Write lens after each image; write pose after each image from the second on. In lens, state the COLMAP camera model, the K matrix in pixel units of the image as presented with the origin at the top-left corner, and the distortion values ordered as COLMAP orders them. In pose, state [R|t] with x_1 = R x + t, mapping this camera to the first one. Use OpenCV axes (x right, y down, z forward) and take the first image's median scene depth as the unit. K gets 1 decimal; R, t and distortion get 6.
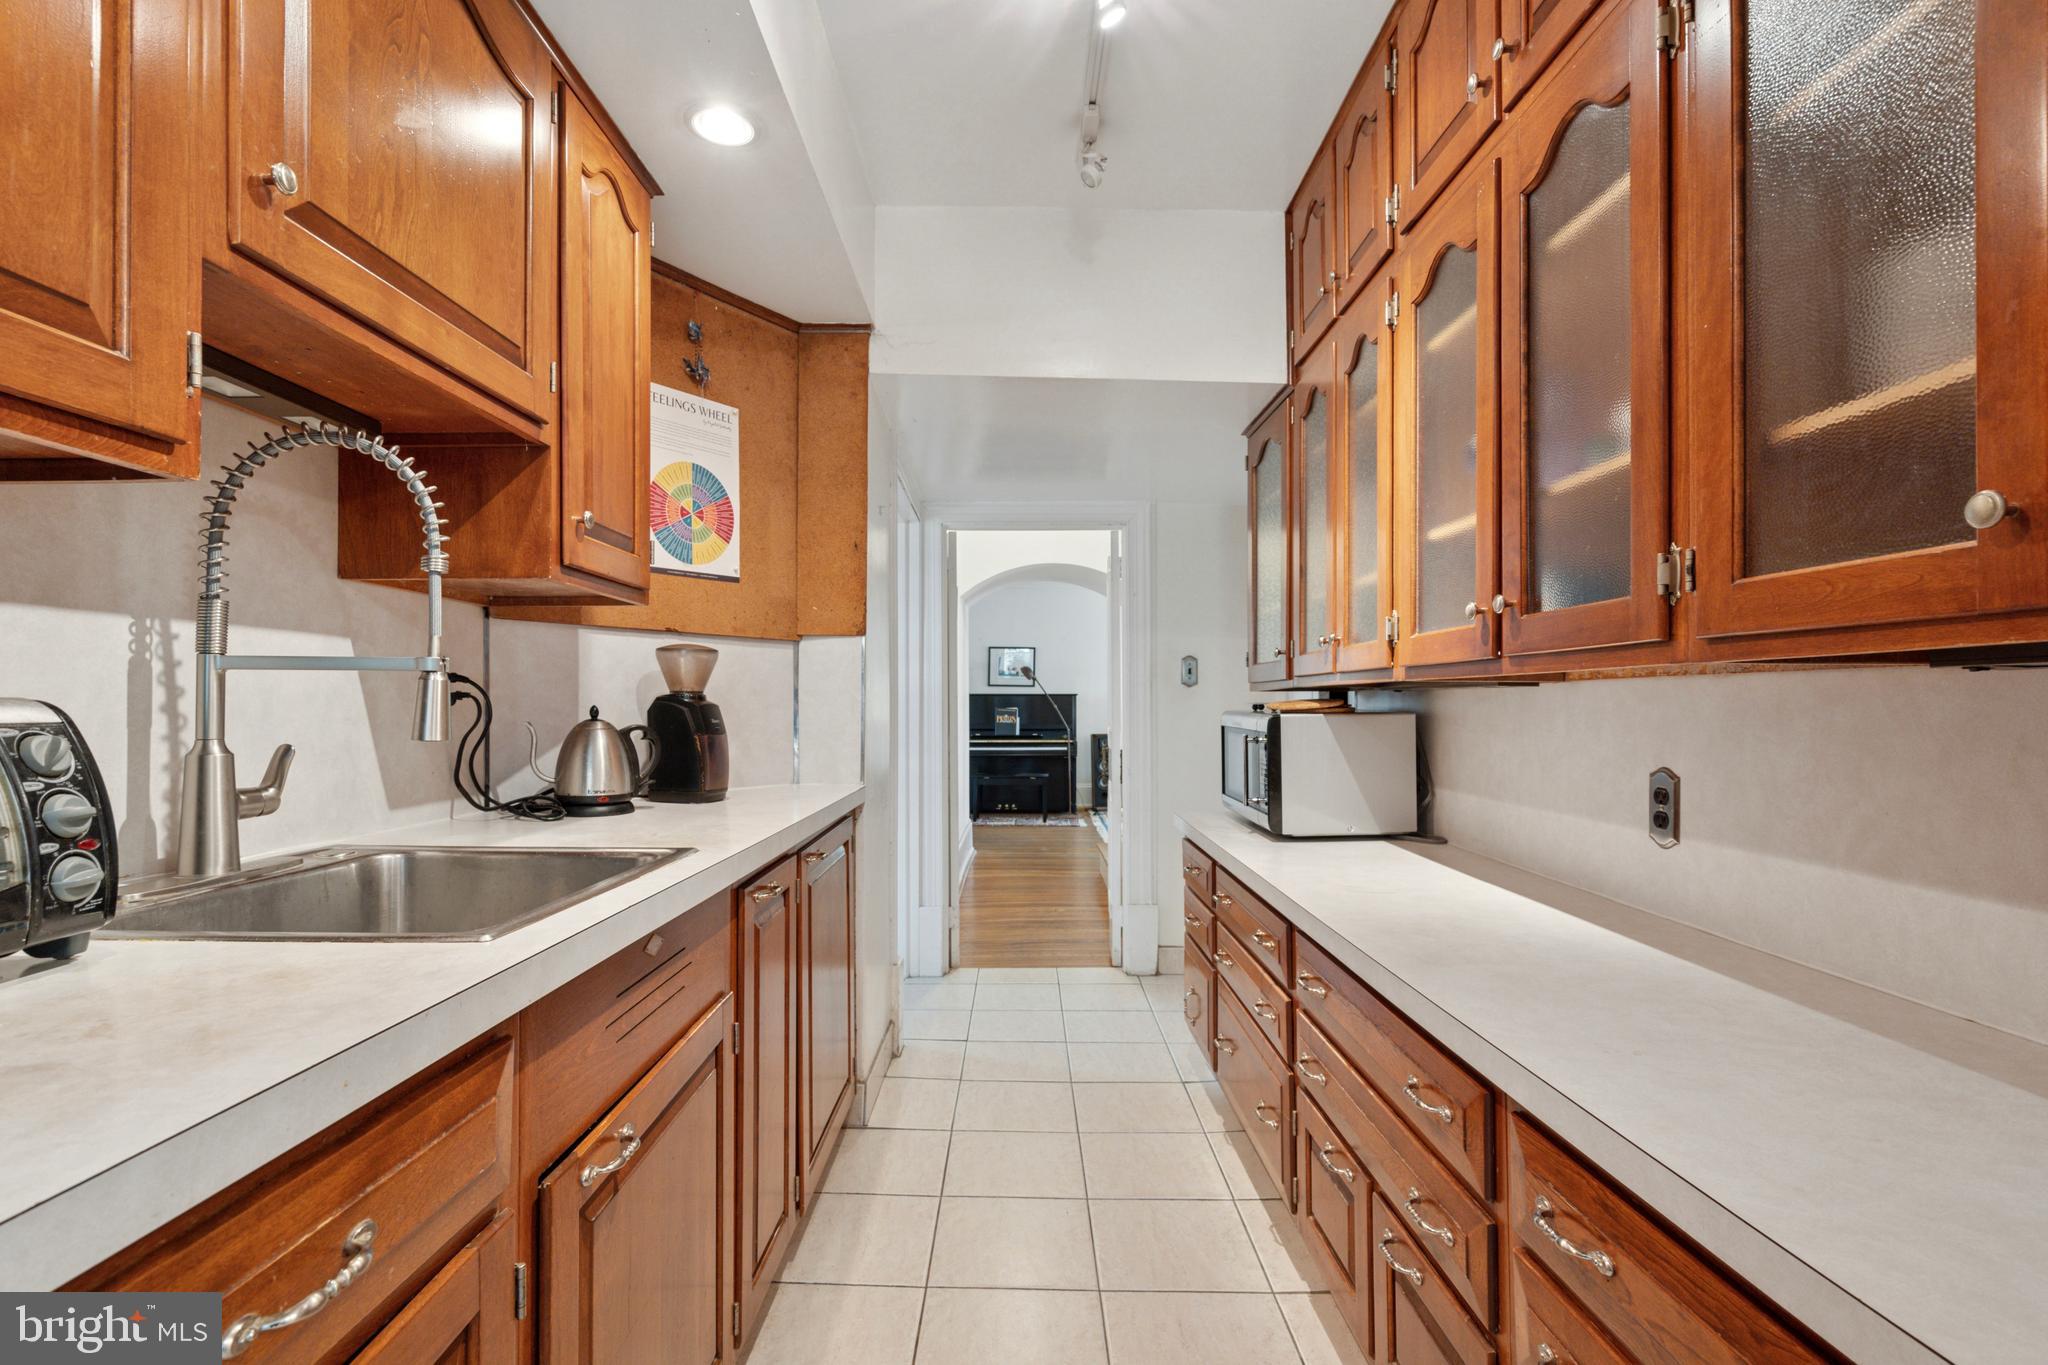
lens RADIAL K [[931.0, 0, 1013.7], [0, 931.0, 697.6], [0, 0, 1]] dist [-0.007191, 0.003340]
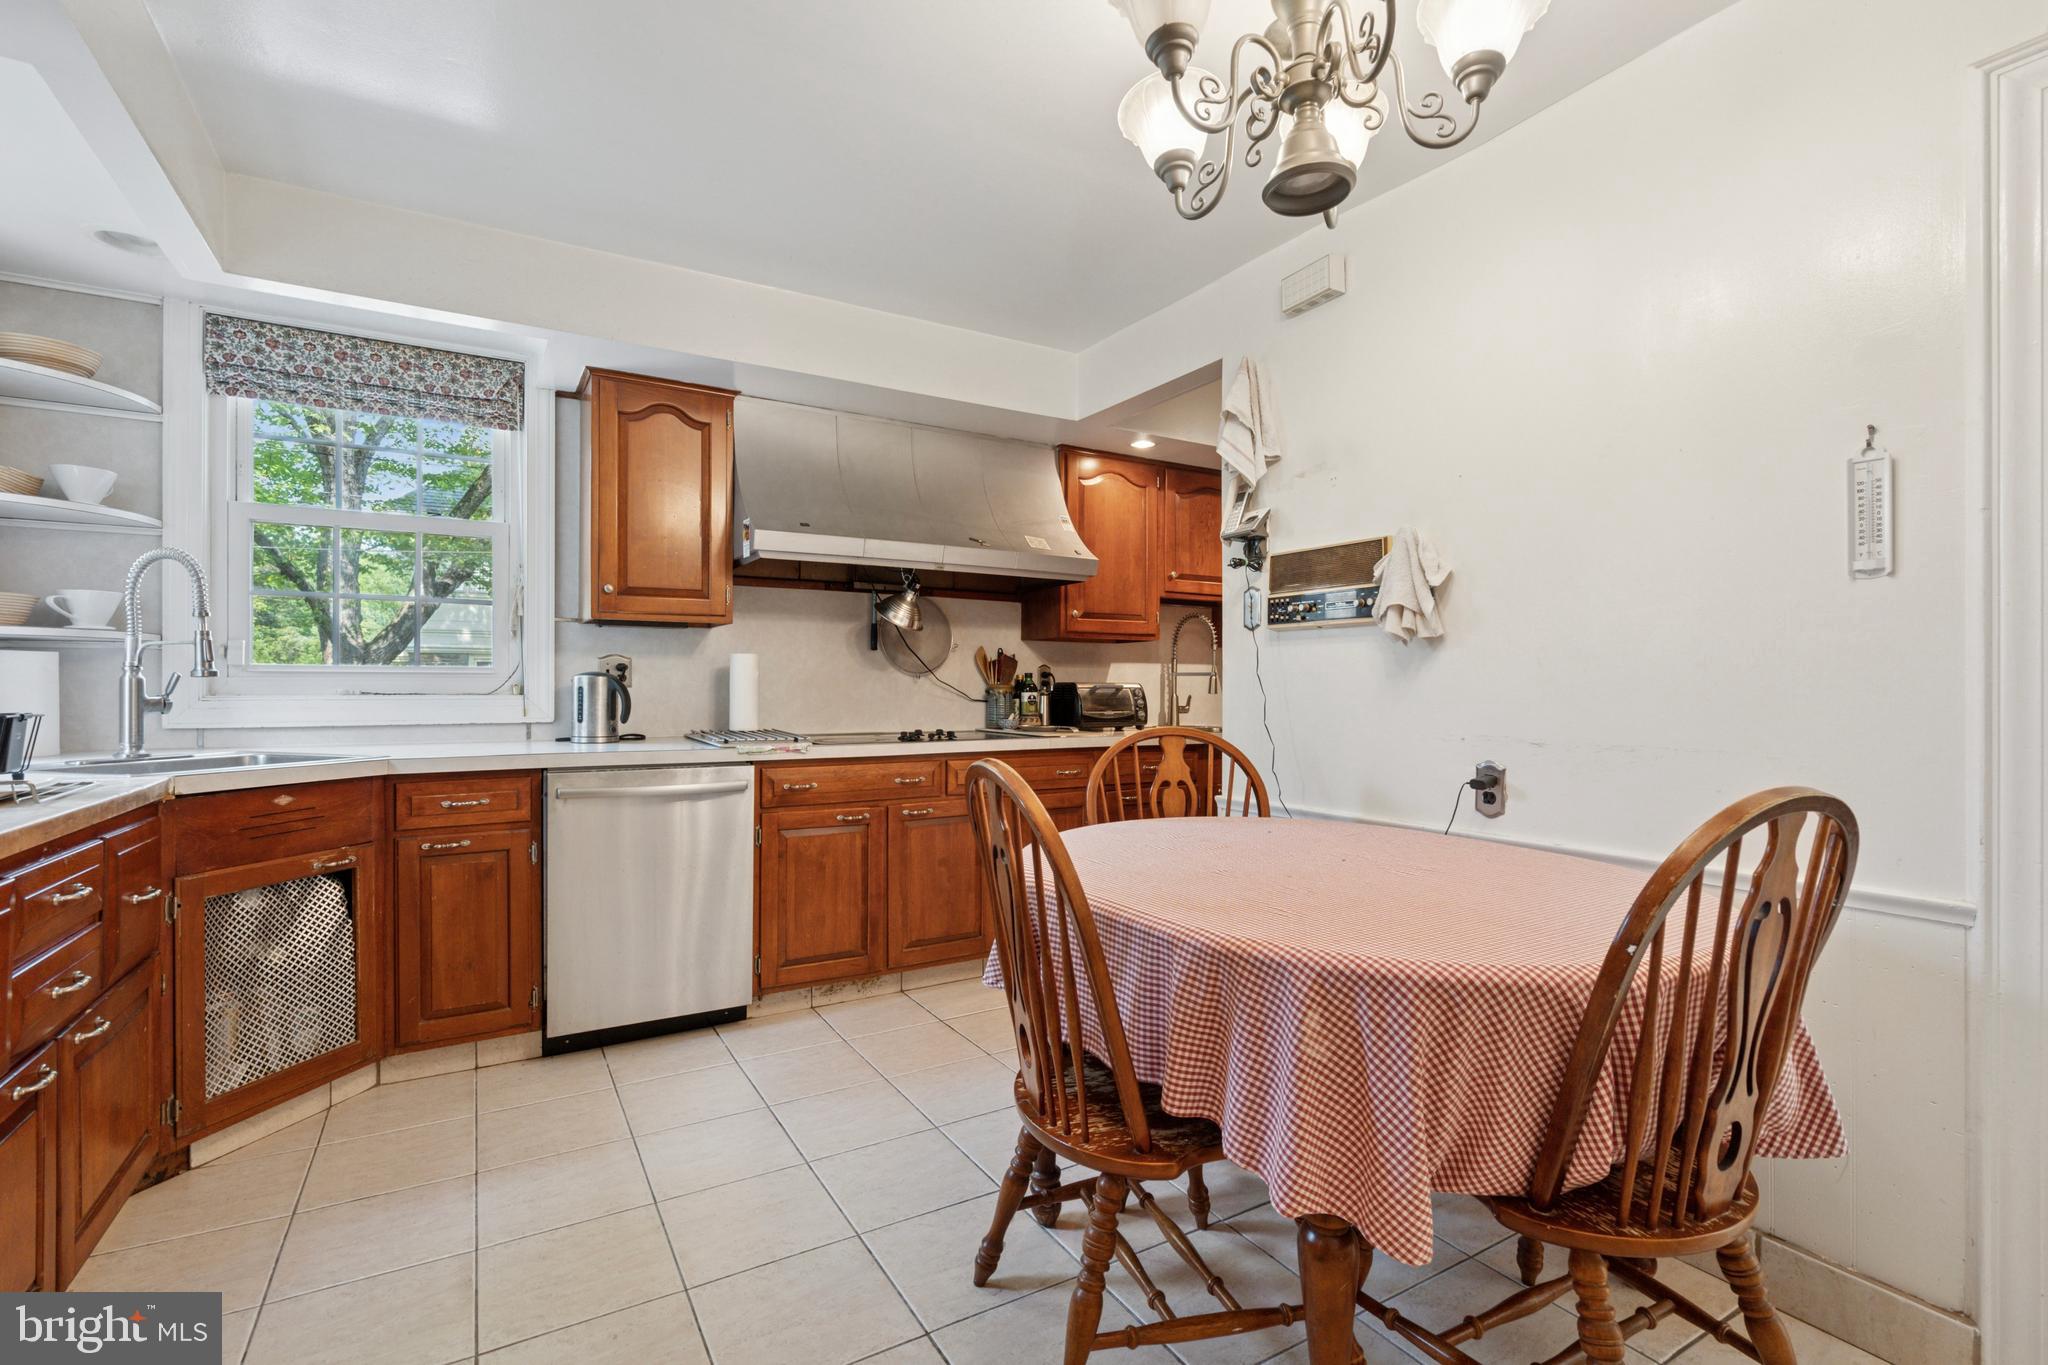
lens RADIAL K [[931.0, 0, 1010.1], [0, 931.0, 685.2], [0, 0, 1]] dist [-0.007191, 0.003340]
pose [[0.515143, -0.001983, -0.857102, 1.654835], [0.004341, 0.999991, 0.000295, 0.002960], [0.857093, -0.003873, 0.515147, -1.257701]]
